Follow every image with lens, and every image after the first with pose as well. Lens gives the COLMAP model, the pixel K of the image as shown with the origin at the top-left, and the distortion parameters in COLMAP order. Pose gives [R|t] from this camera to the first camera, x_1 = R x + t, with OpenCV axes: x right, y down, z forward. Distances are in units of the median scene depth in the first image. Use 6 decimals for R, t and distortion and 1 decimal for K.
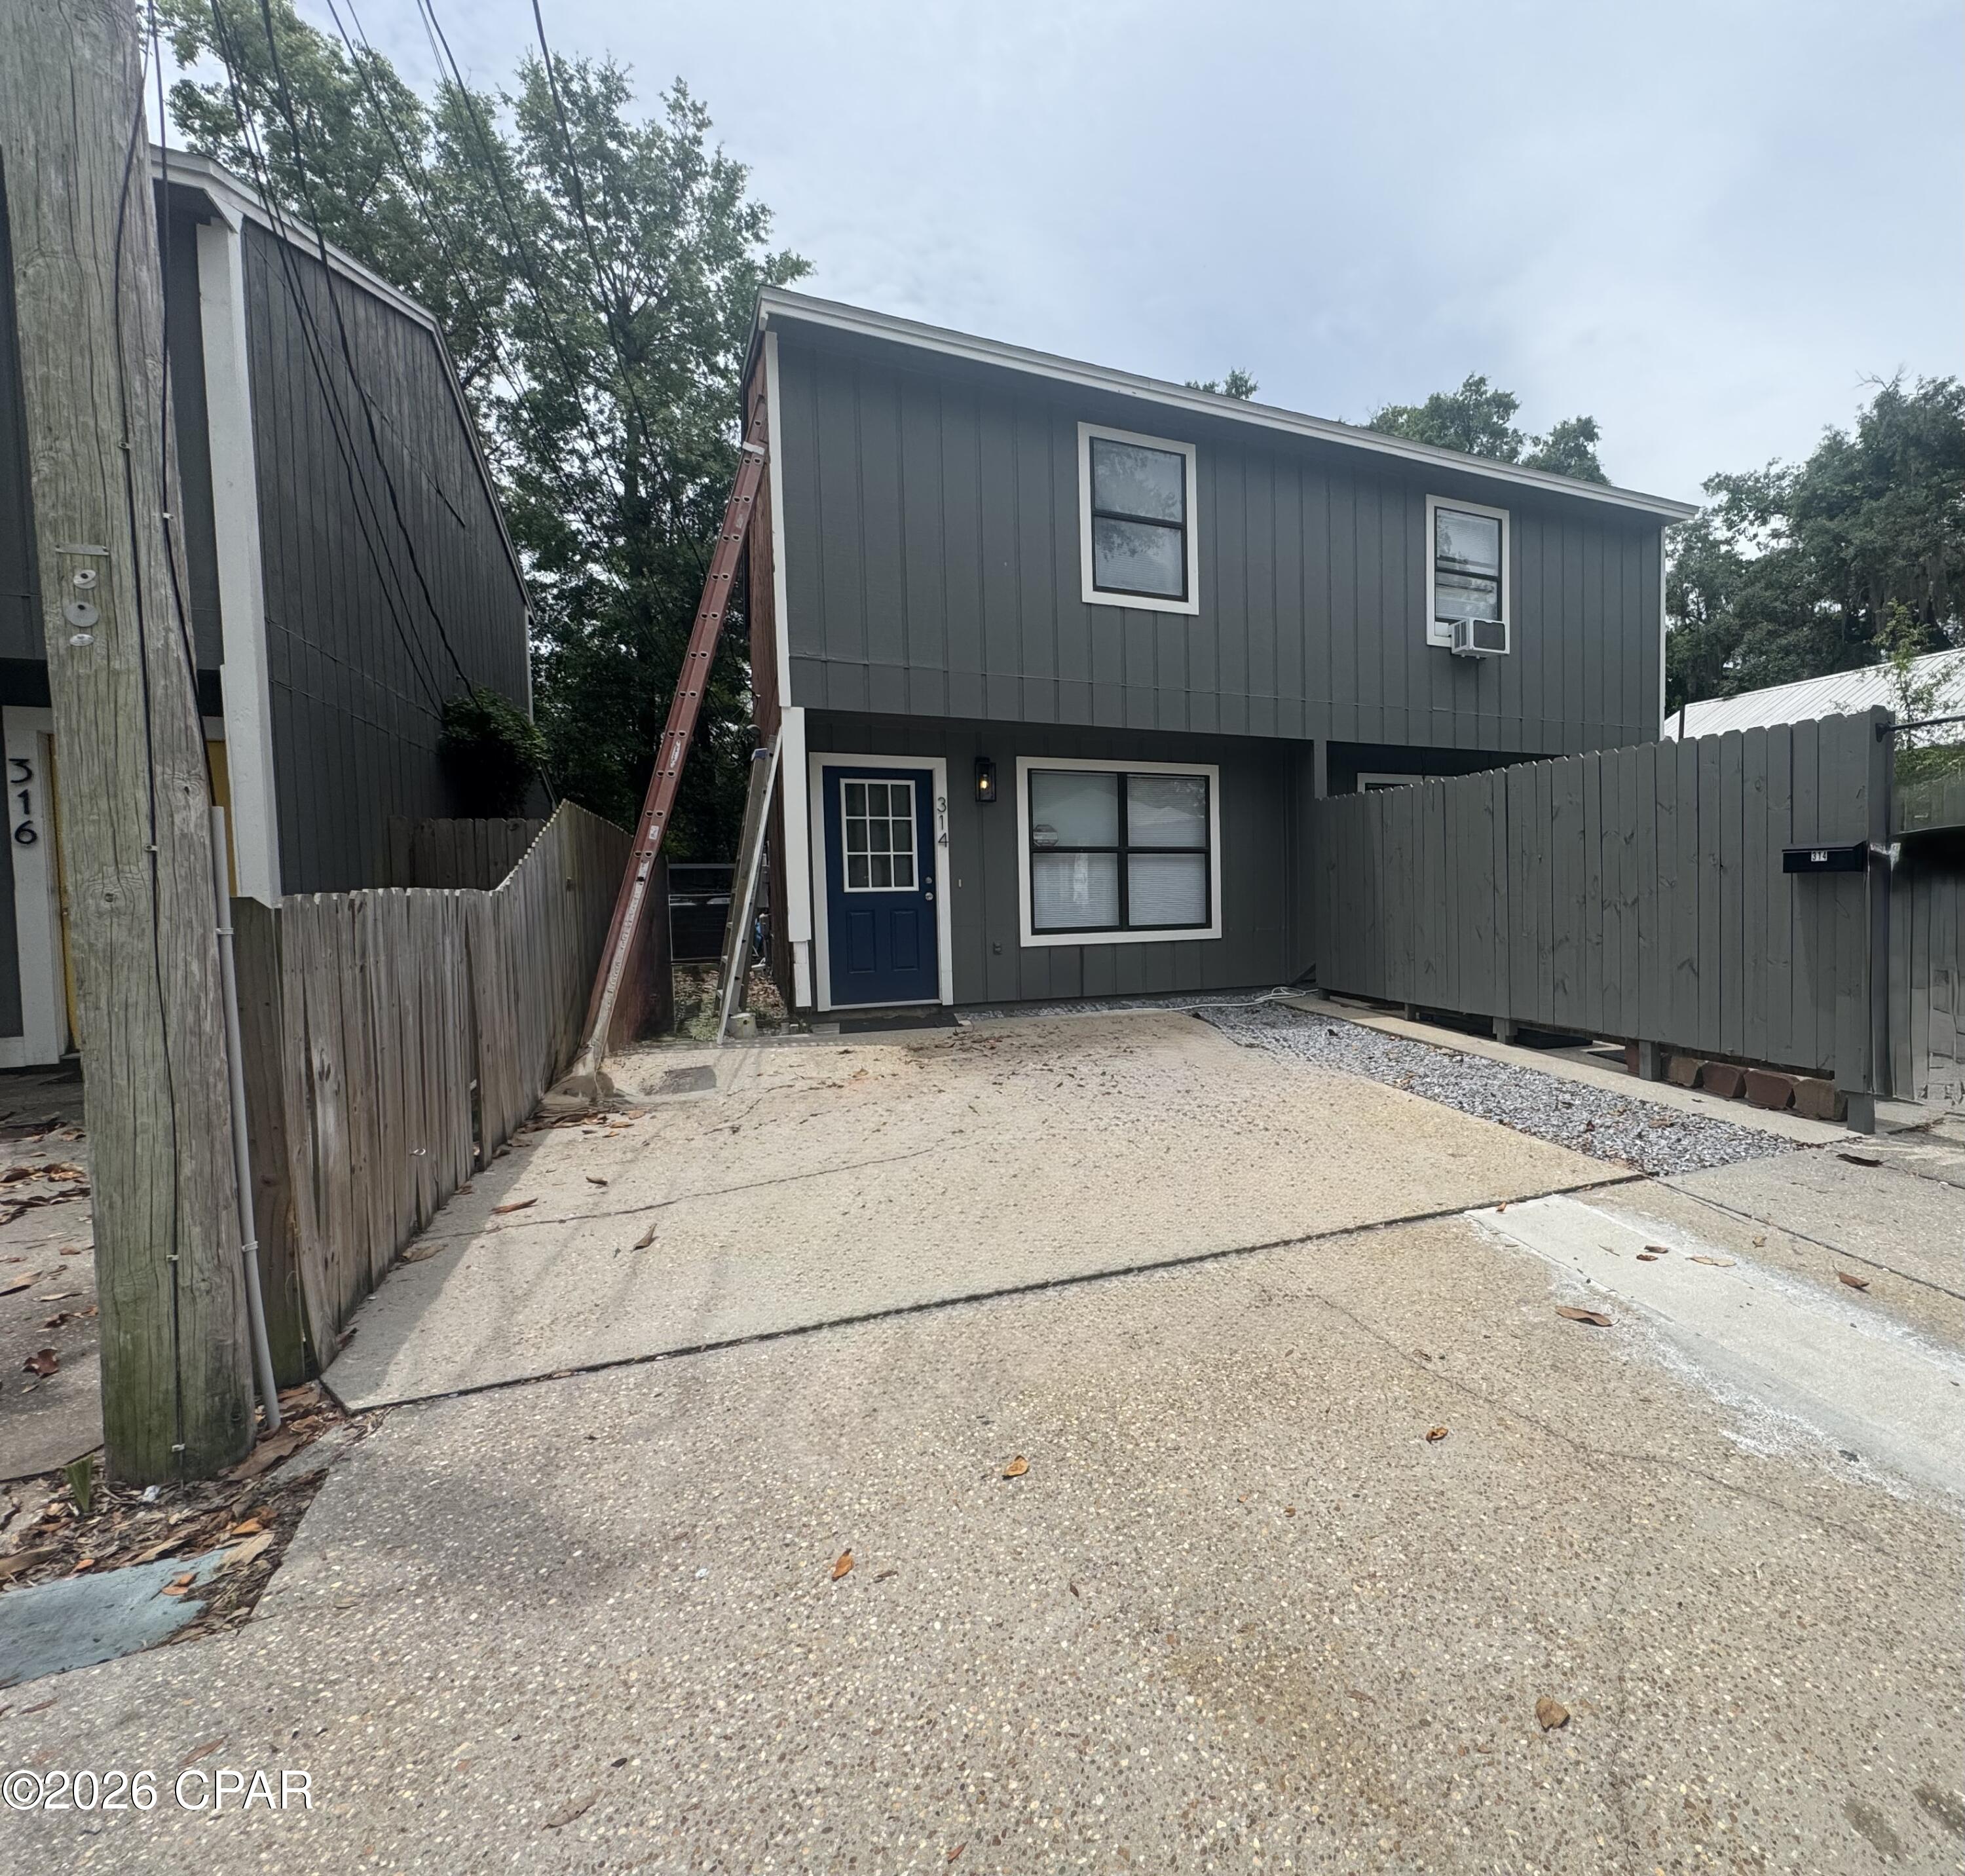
lens RADIAL K [[956.3, 0, 983.9], [0, 956.3, 944.2], [0, 0, 1]] dist [0.000020, -0.000136]
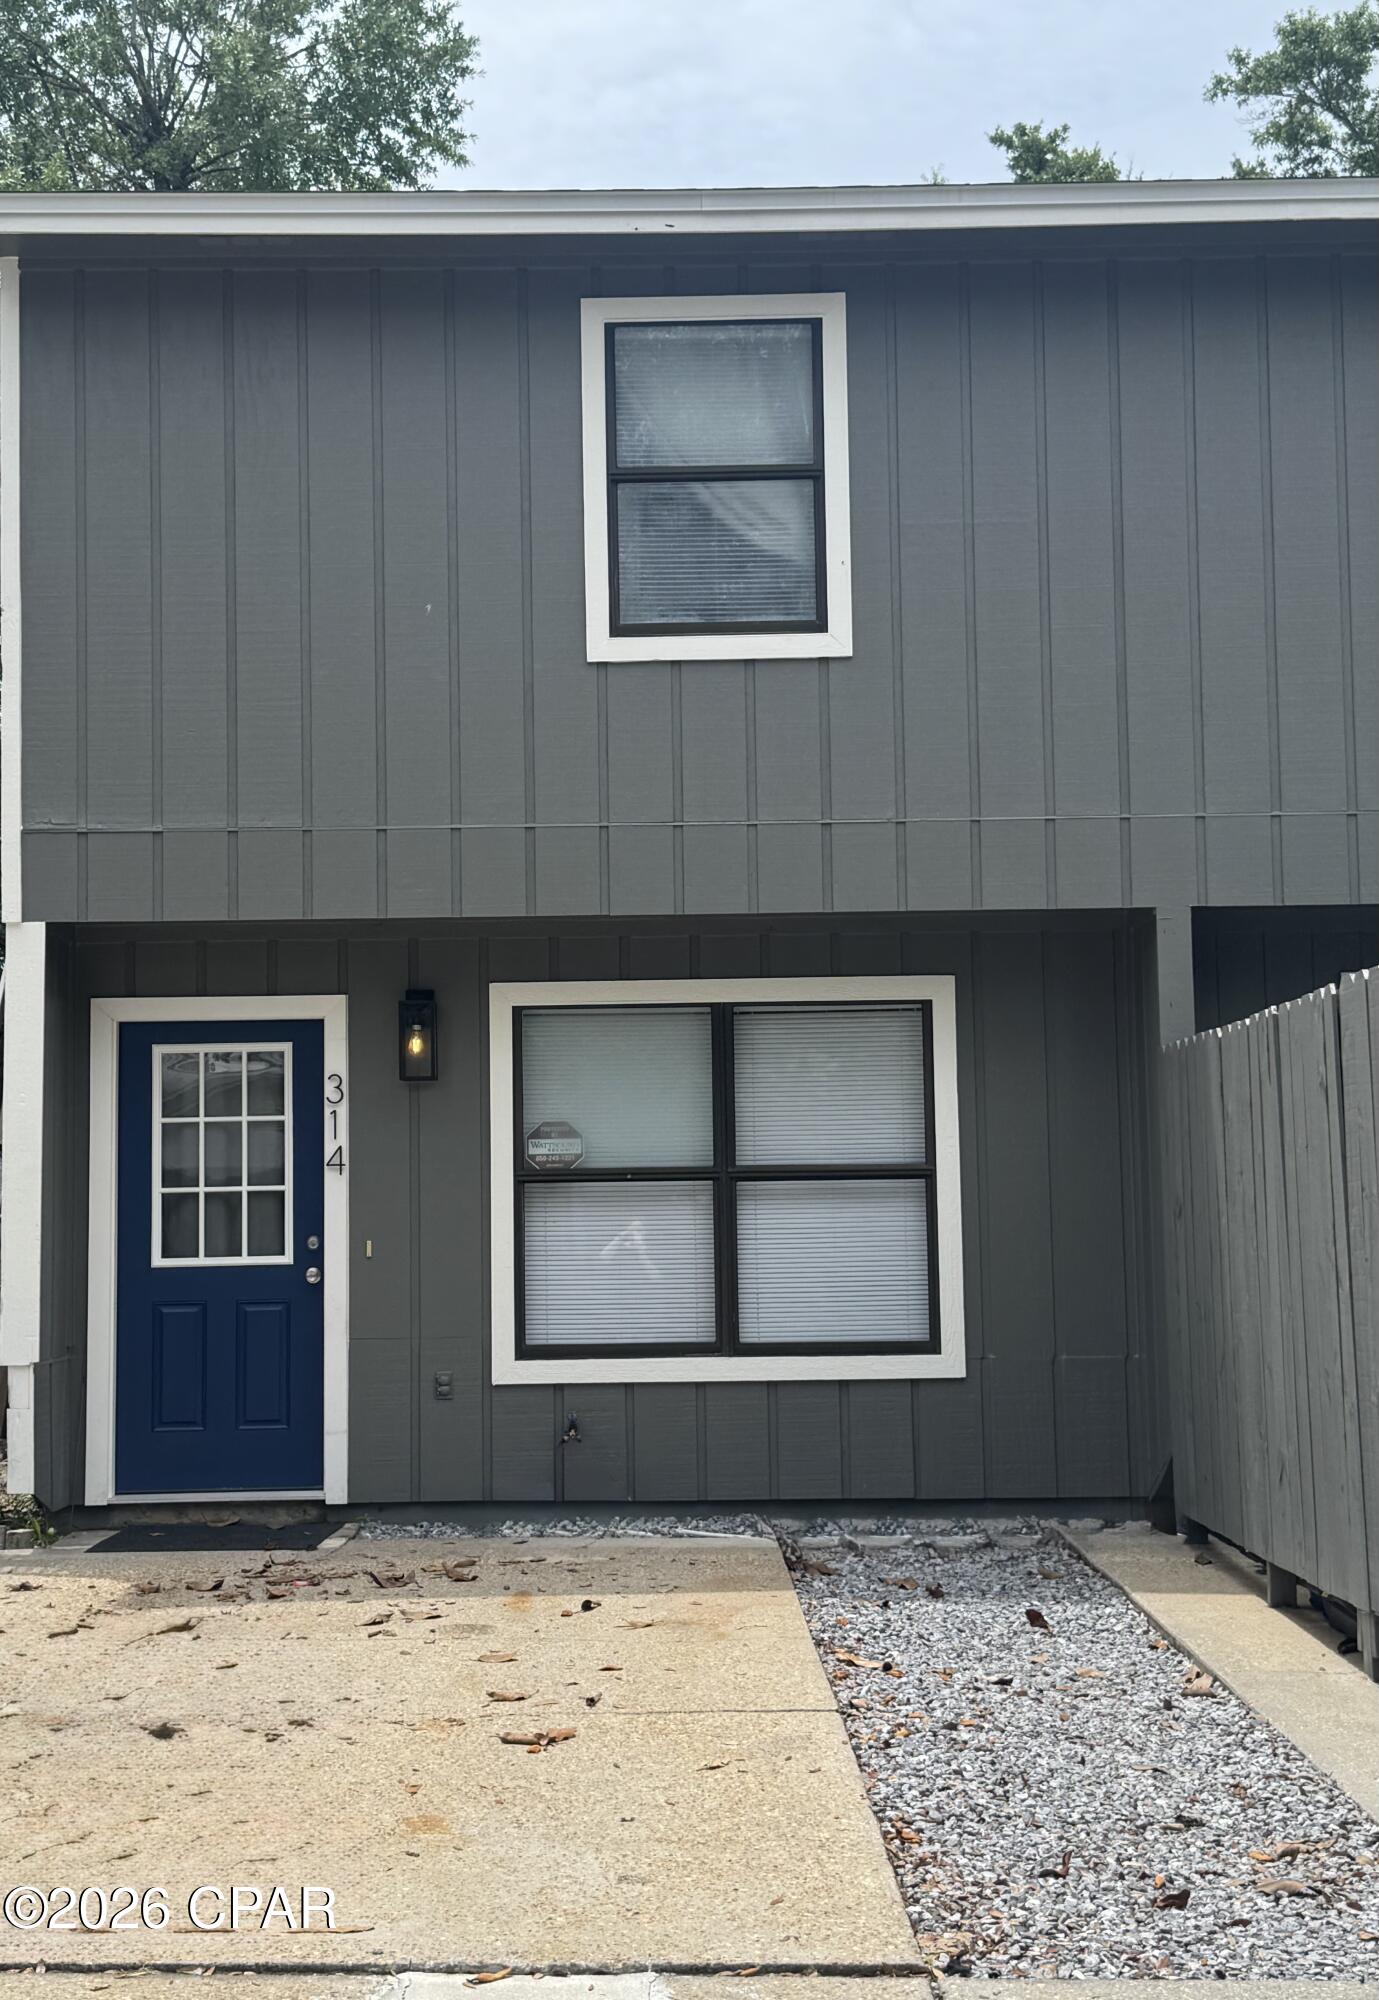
lens RADIAL K [[2630.8, 0, 689.3], [0, 2630.8, 996.9], [0, 0, 1]] dist [0.147298, 0.000000]
pose [[0.882358, -0.038182, -0.469028, 0.745727], [-0.023138, 0.991977, -0.124282, -0.027424], [0.470010, 0.120513, 0.874395, -0.110274]]
